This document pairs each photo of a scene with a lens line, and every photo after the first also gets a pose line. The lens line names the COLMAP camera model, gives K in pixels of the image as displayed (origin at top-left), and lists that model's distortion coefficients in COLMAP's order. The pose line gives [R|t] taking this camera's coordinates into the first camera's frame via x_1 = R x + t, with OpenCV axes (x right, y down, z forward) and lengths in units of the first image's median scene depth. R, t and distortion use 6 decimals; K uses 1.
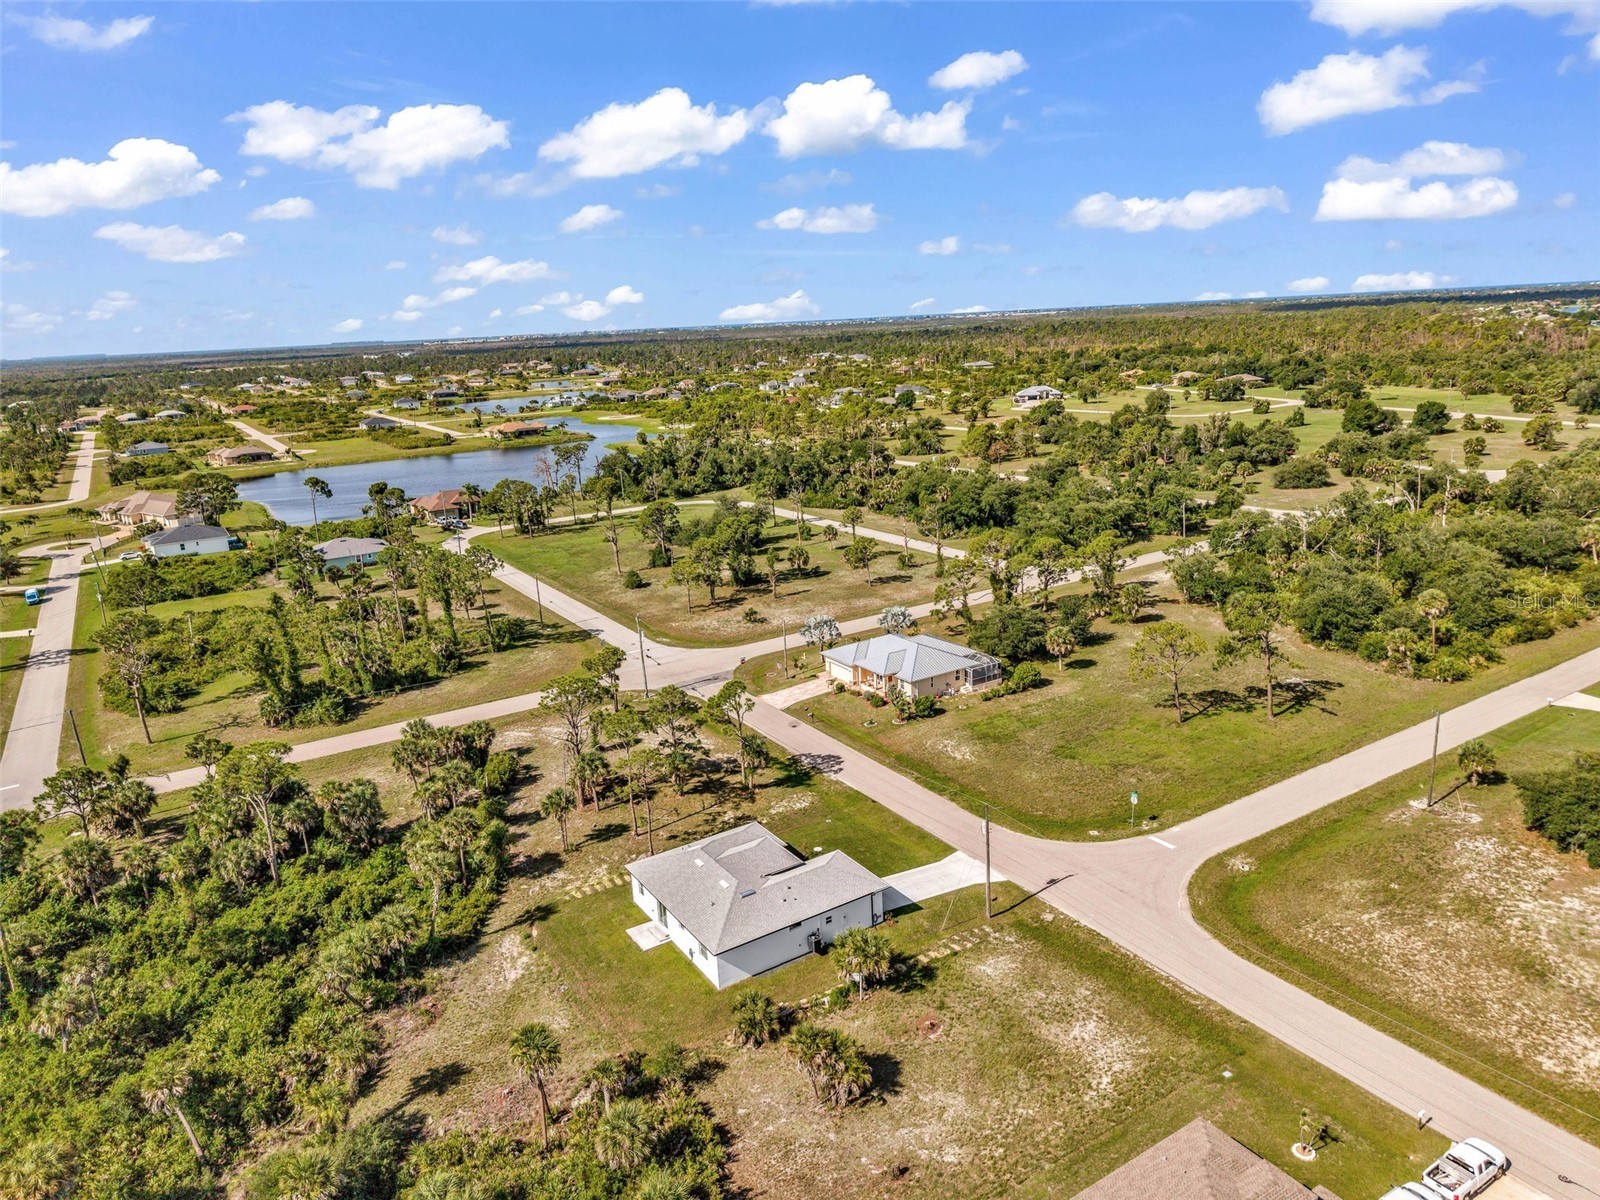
lens RADIAL K [[1064.1, 0, 798.4], [0, 1064.1, 606.6], [0, 0, 1]] dist [0.073476, -0.098070]
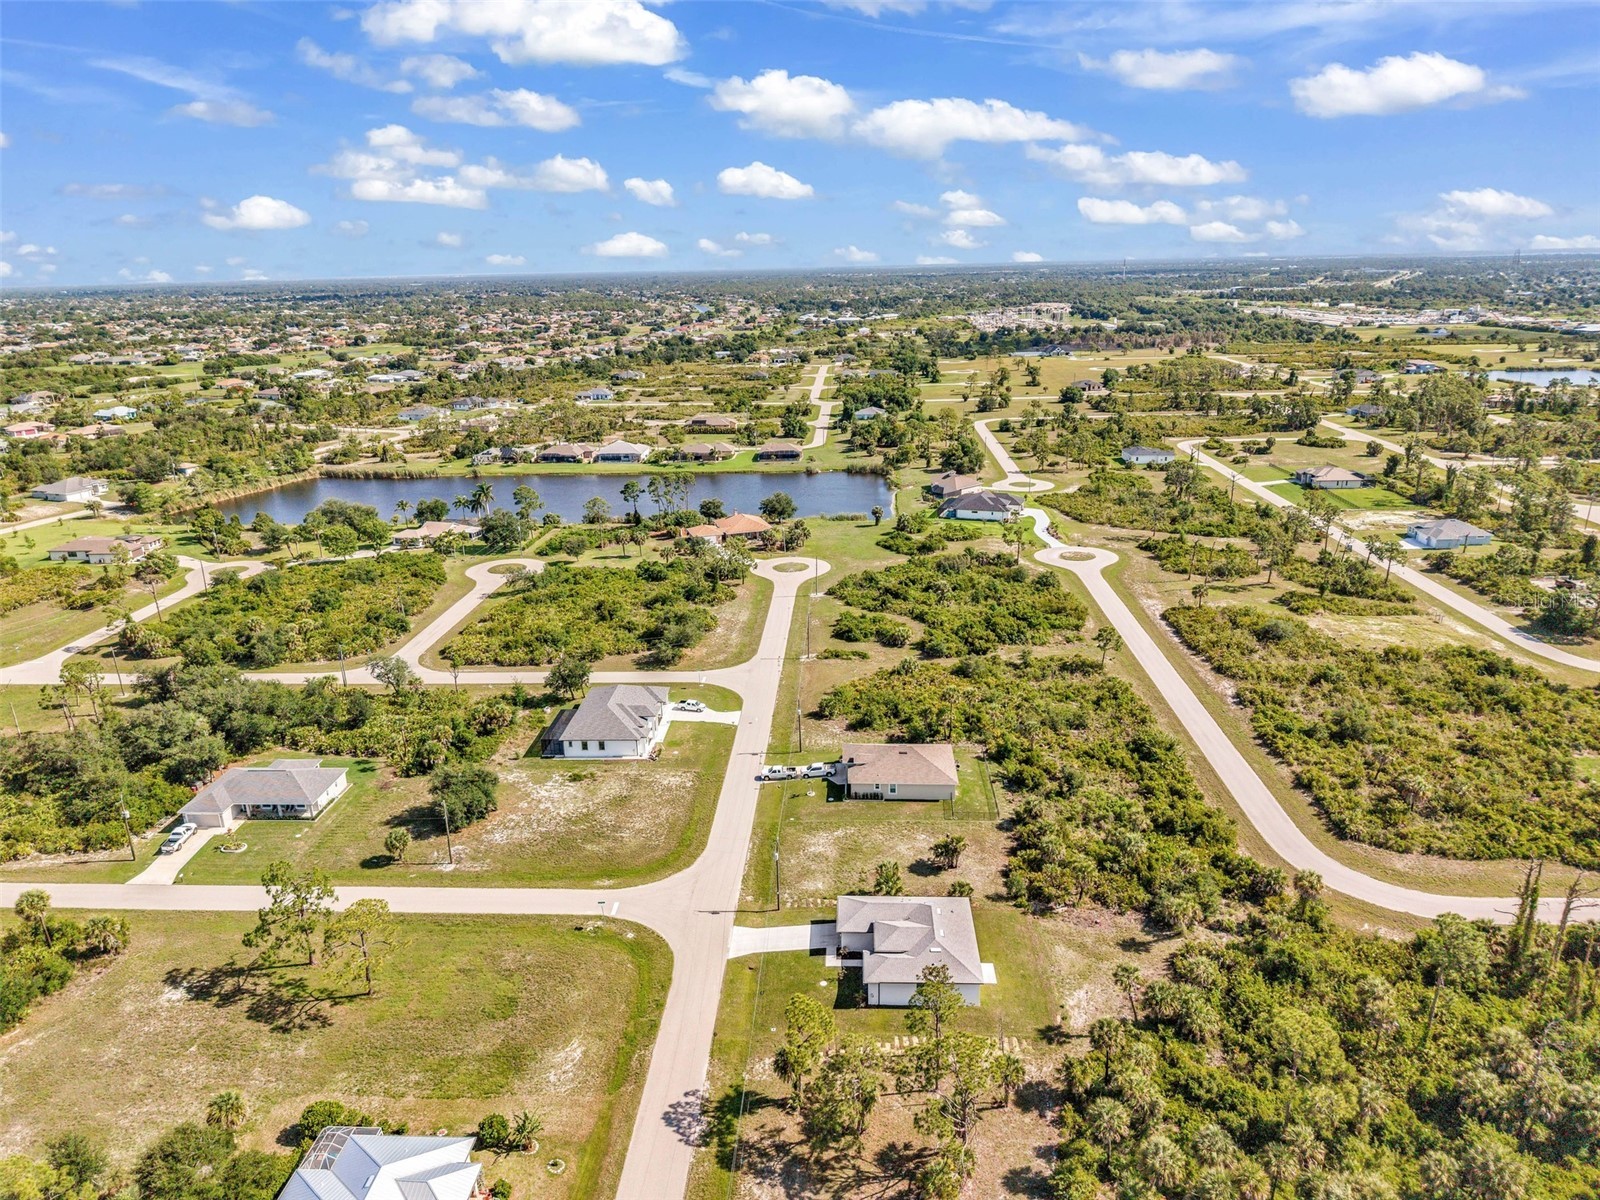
lens RADIAL K [[1064.1, 0, 798.4], [0, 1064.1, 606.6], [0, 0, 1]] dist [0.073476, -0.098070]
pose [[-0.814883, -0.111623, 0.568776, -0.442561], [0.211719, 0.856157, 0.471350, -0.529122], [-0.539575, 0.504516, -0.674035, 1.180976]]
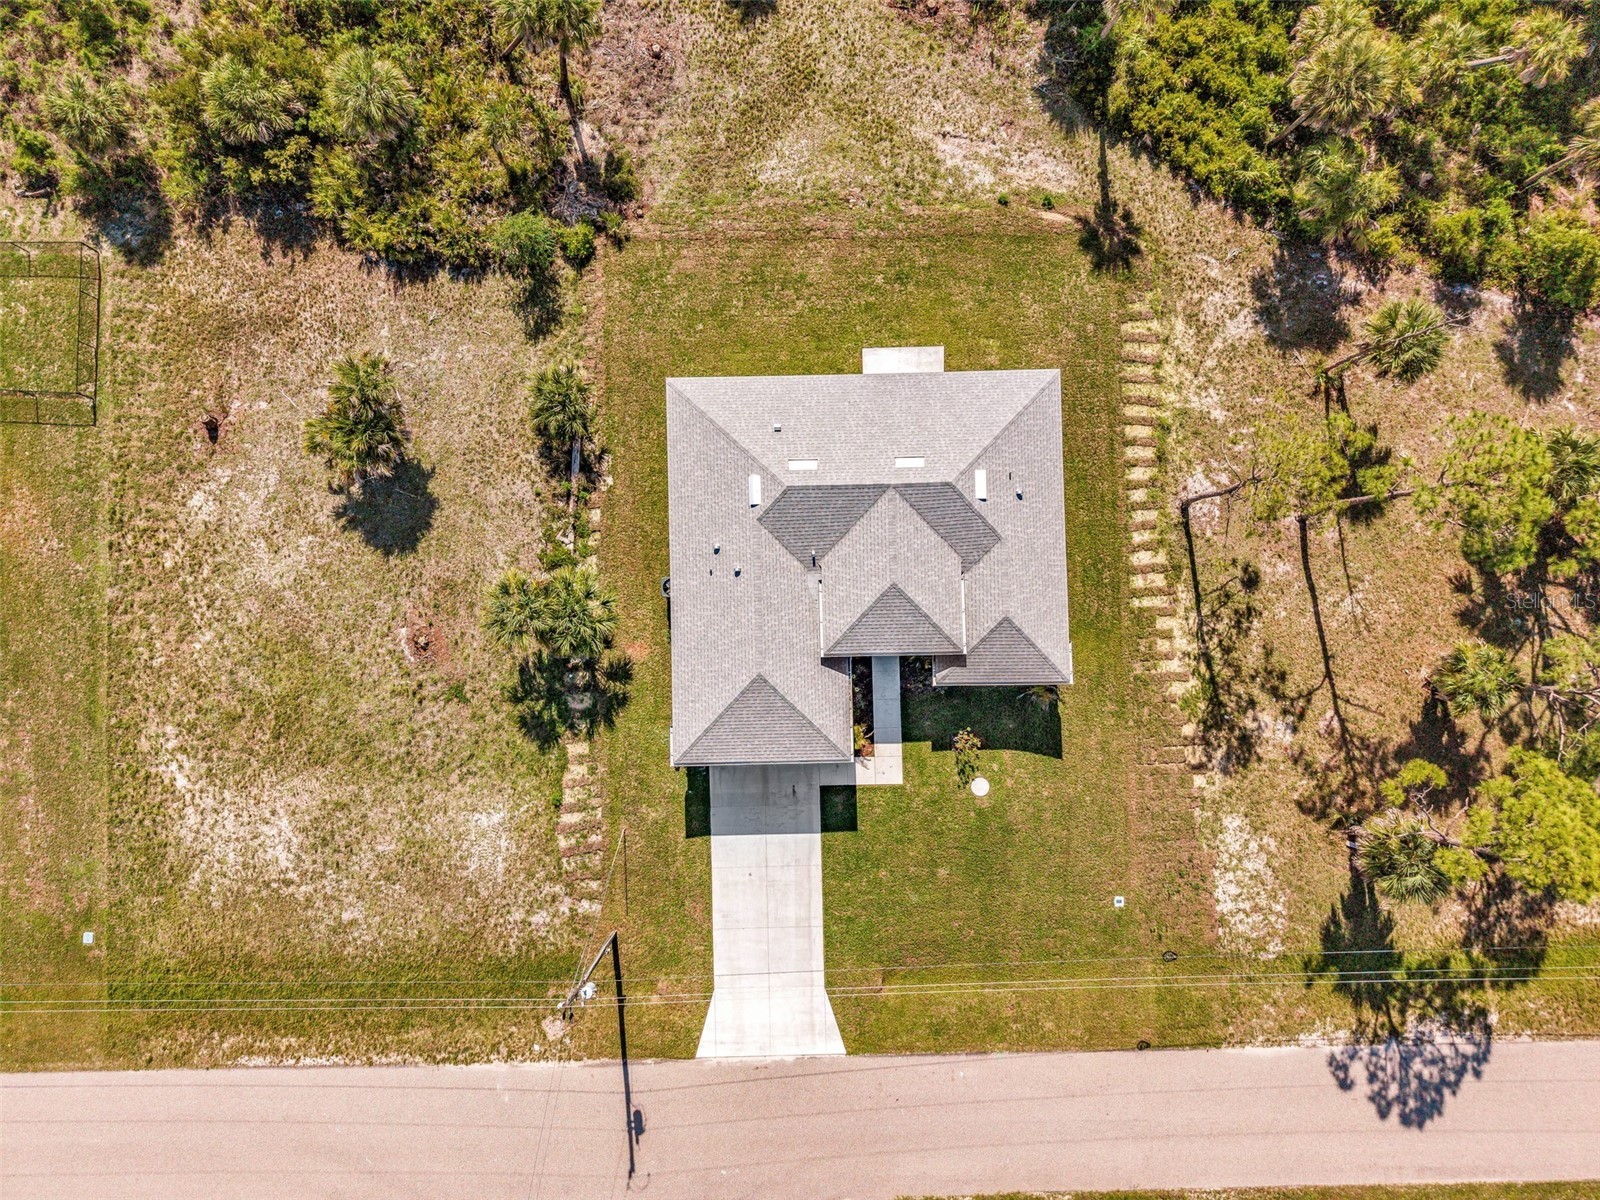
lens RADIAL K [[1091.2, 0, 800.0], [0, 1091.2, 600.0], [0, 0, 1]] dist [0.039292, -0.046371]
pose [[-0.516228, 0.856448, 0.002225, -0.008891], [-0.203445, -0.125150, 0.971055, -0.155455], [0.831937, 0.500834, 0.238846, 0.564004]]
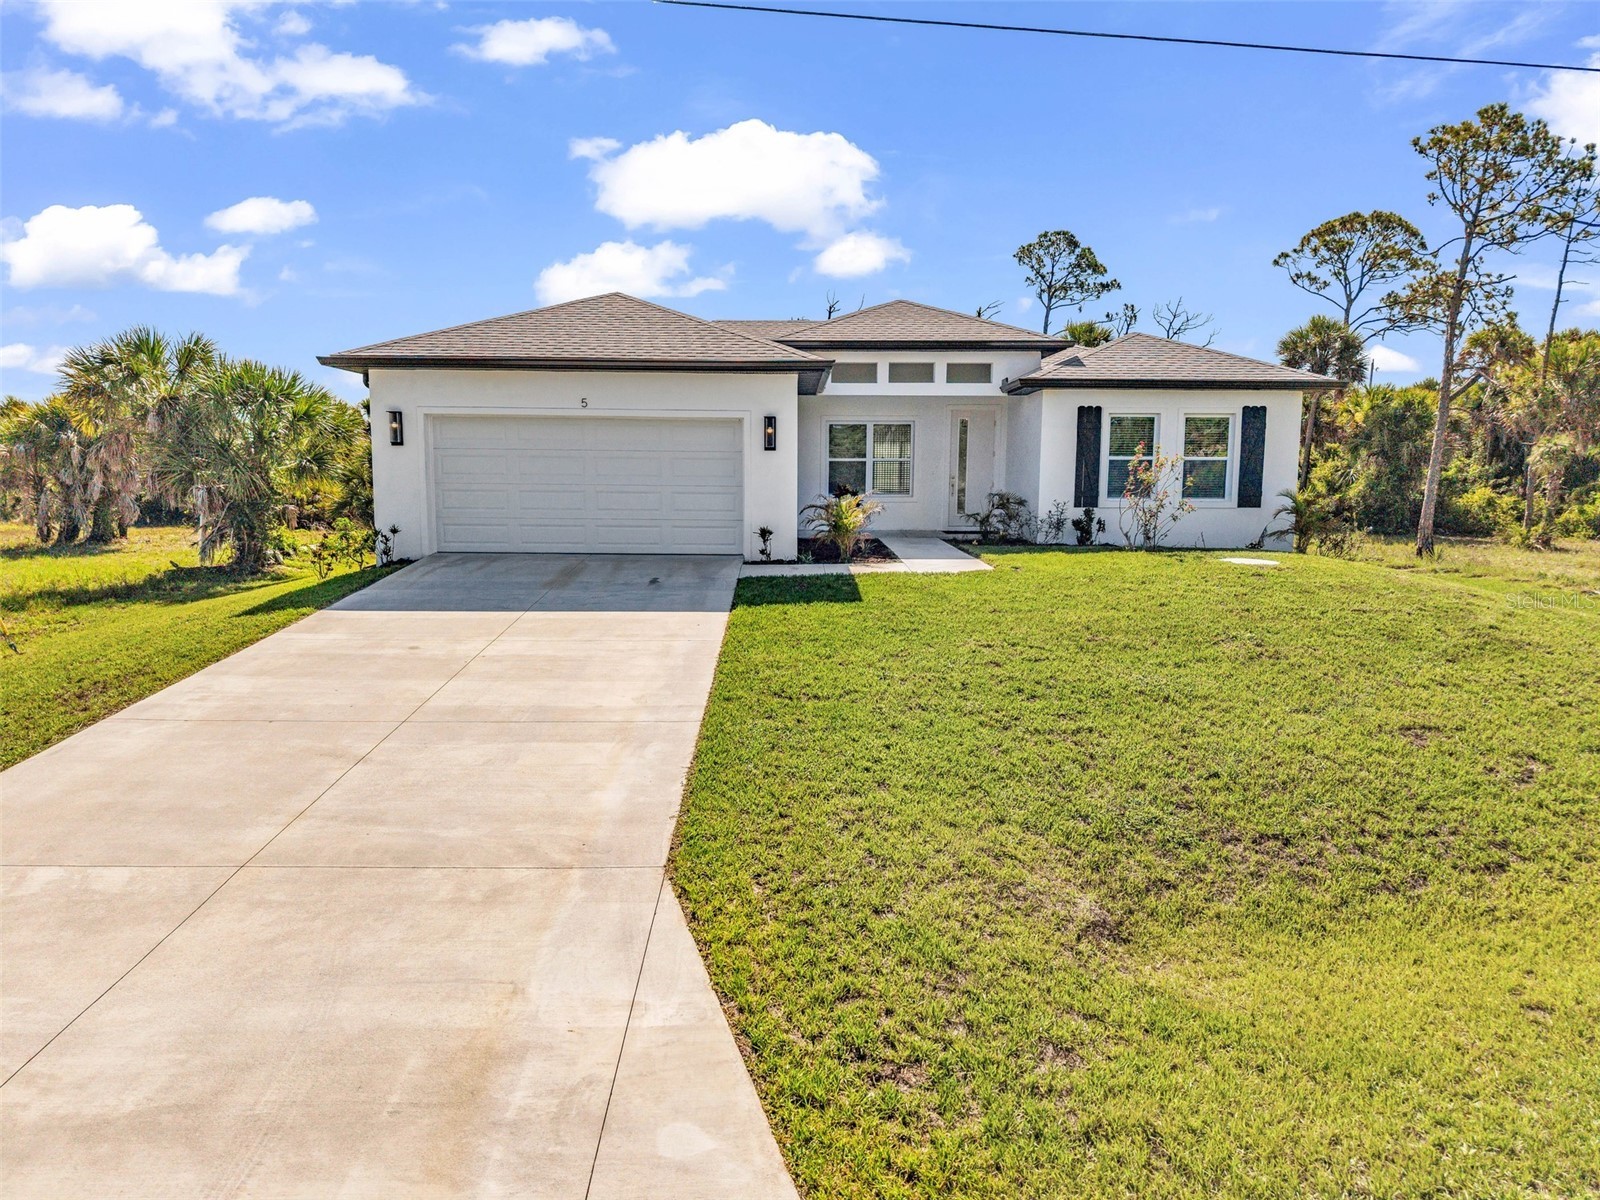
lens RADIAL K [[1065.1, 0, 800.0], [0, 1065.1, 600.0], [0, 0, 1]] dist [0.049244, -0.063145]
pose [[-0.527132, 0.146711, -0.837023, 0.127969], [-0.206090, 0.933508, 0.293411, 0.145757], [0.824414, 0.327169, -0.461846, 0.739442]]
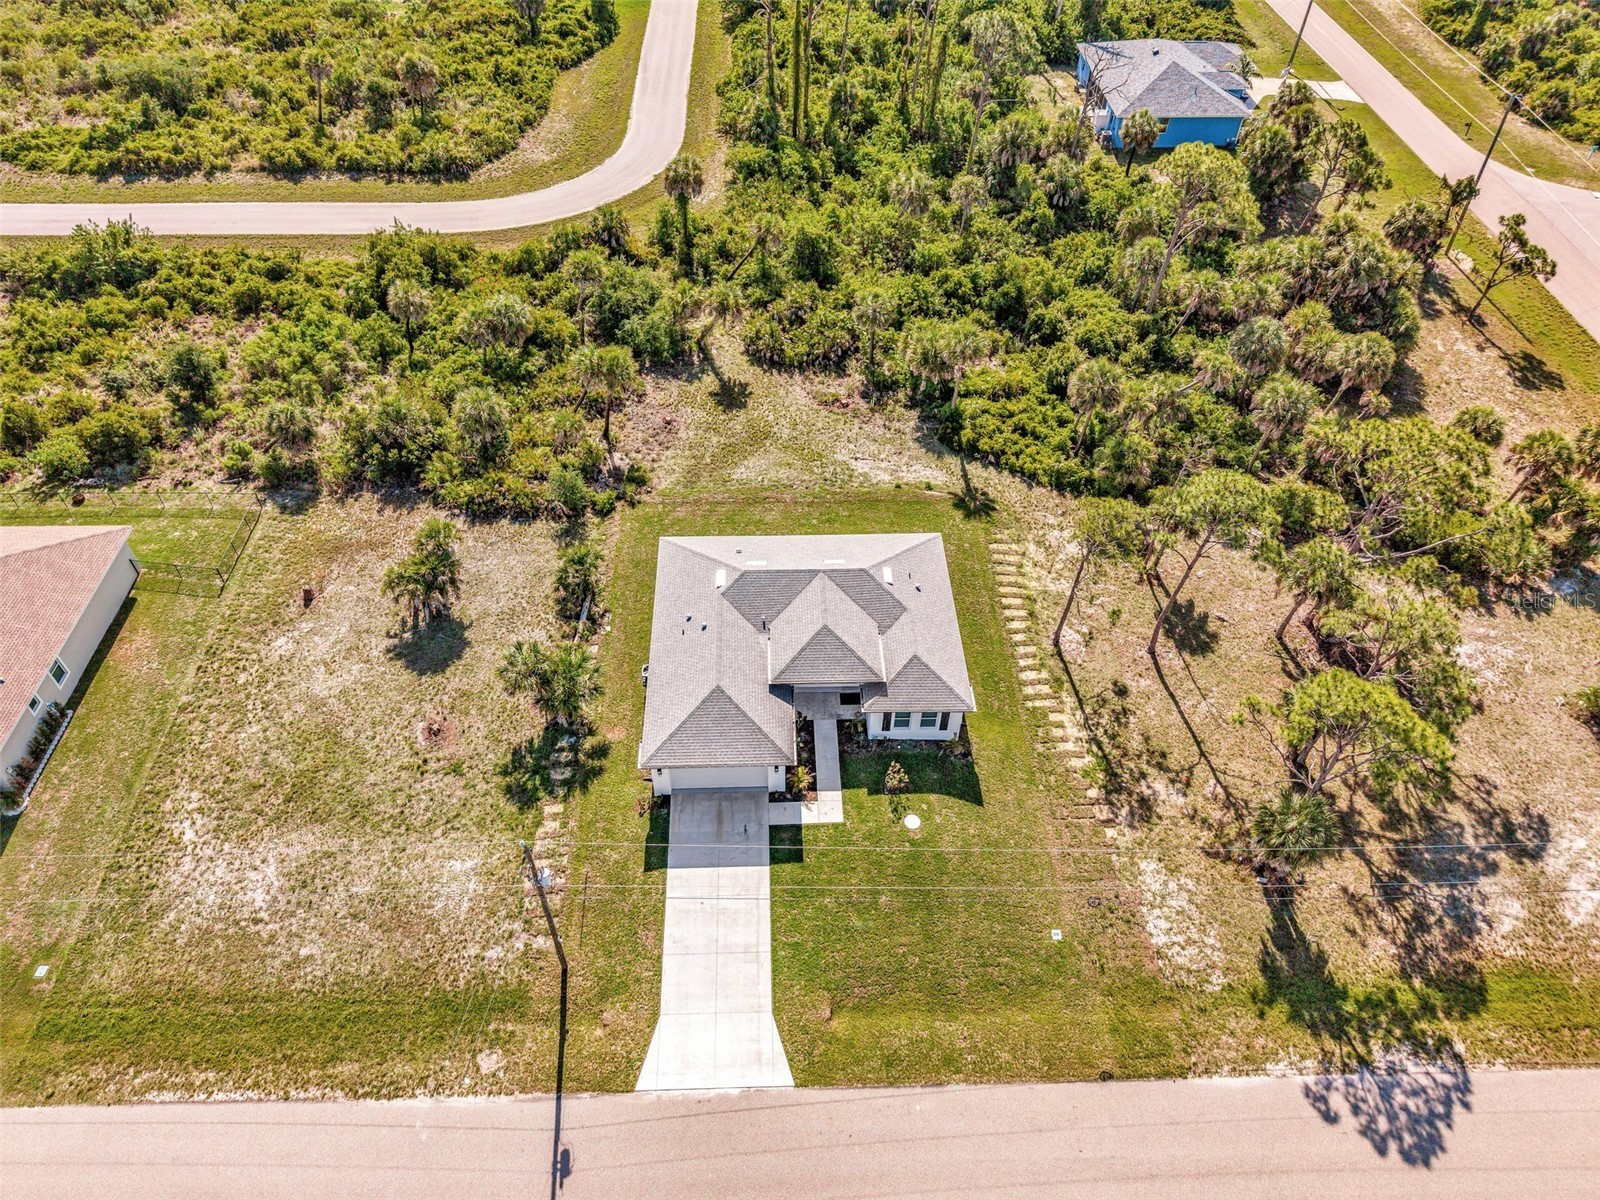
lens RADIAL K [[1069.5, 0, 797.4], [0, 1069.5, 598.0], [0, 0, 1]] dist [0.039650, -0.041349]
pose [[-0.507914, 0.650133, -0.565112, 0.198350], [-0.212597, 0.541130, 0.813622, -0.181134], [0.834761, 0.533391, -0.136631, 0.700687]]
